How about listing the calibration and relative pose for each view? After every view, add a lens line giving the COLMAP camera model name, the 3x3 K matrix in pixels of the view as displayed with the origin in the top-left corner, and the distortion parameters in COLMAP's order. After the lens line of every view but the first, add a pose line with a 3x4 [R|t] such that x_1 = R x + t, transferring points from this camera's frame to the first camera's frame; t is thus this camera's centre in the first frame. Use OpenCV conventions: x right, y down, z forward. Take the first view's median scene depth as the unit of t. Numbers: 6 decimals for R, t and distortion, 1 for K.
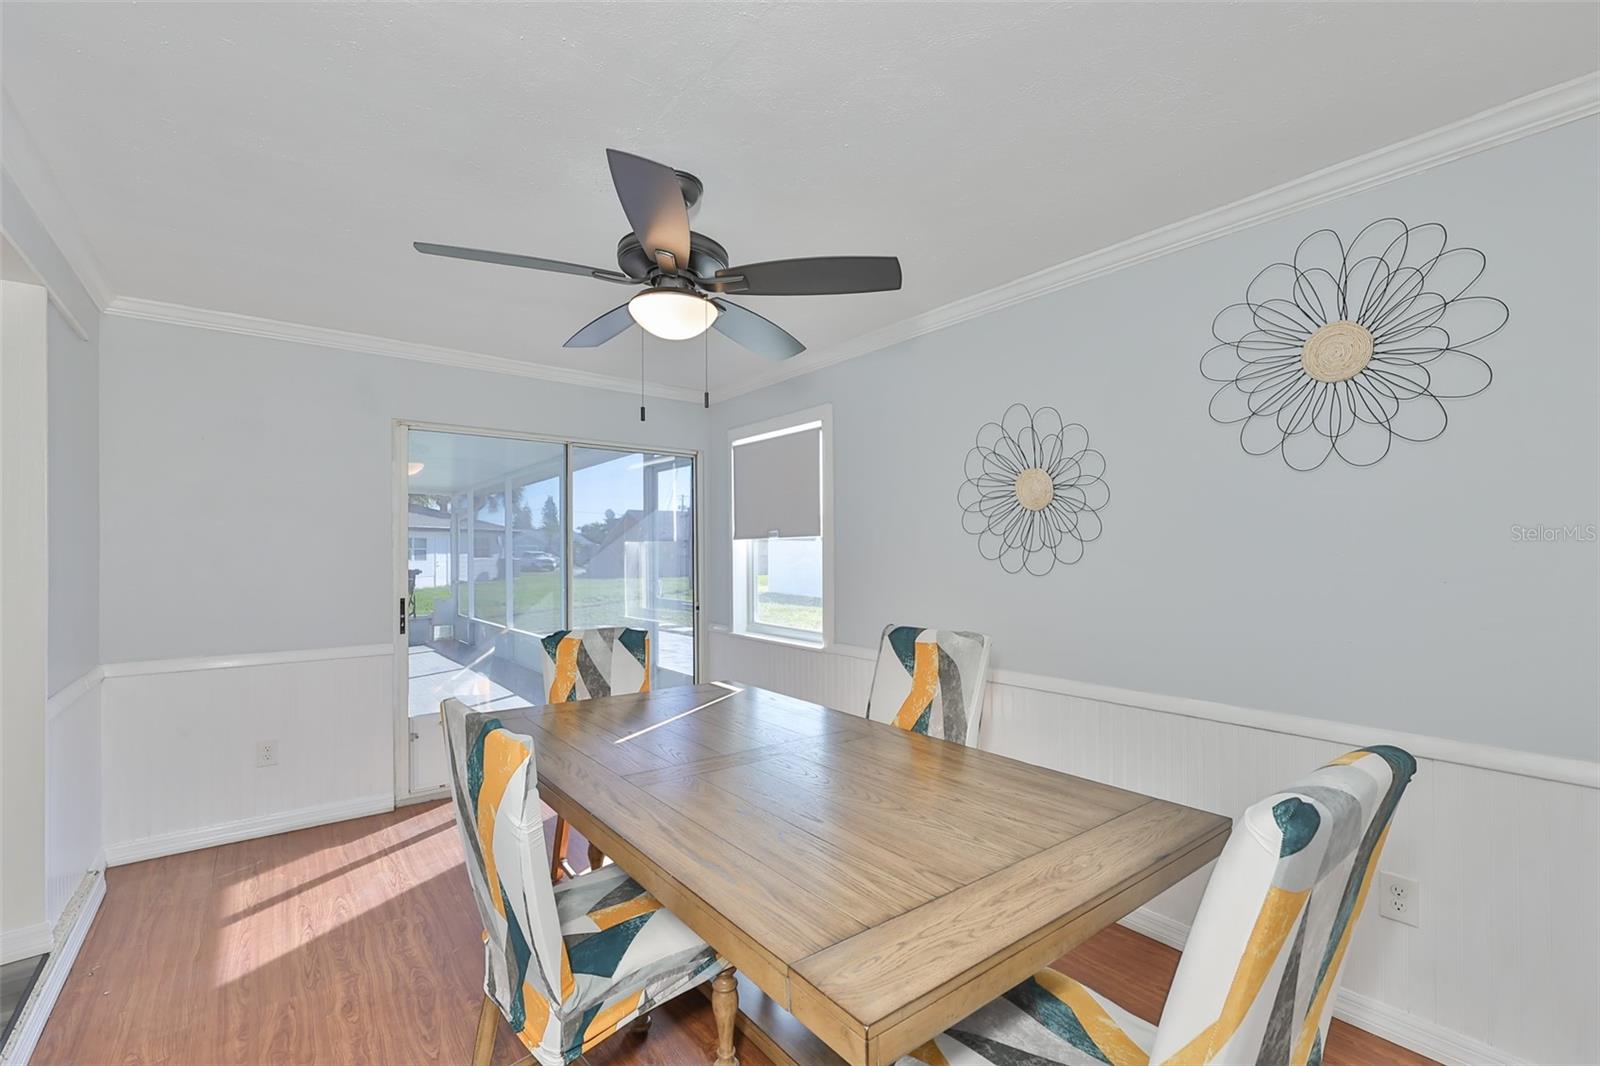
lens RADIAL K [[697.0, 0, 800.0], [0, 697.0, 533.0], [0, 0, 1]] dist [-0.028909, 0.000264]
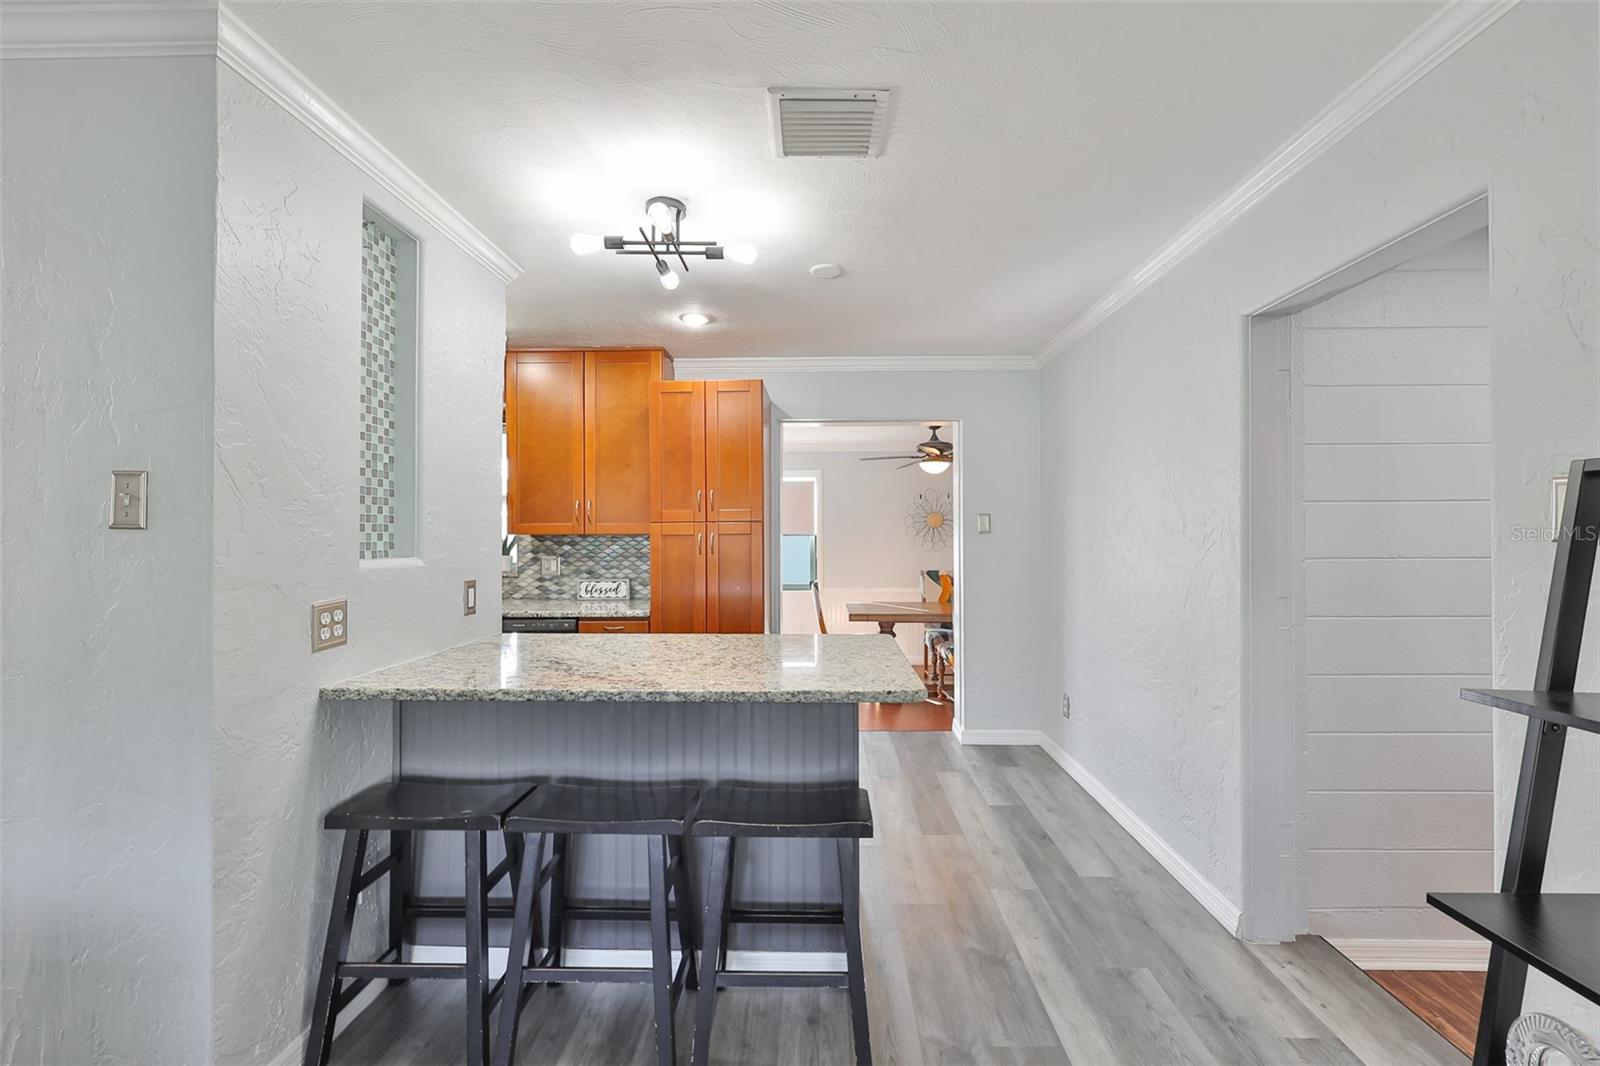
lens RADIAL K [[674.7, 0, 807.9], [0, 674.7, 529.4], [0, 0, 1]] dist [-0.003161, 0.000037]
pose [[0.631945, 0.003946, 0.775003, -1.485826], [-0.017962, 0.999793, 0.009556, -0.031752], [-0.774805, -0.019959, 0.631885, -0.218972]]
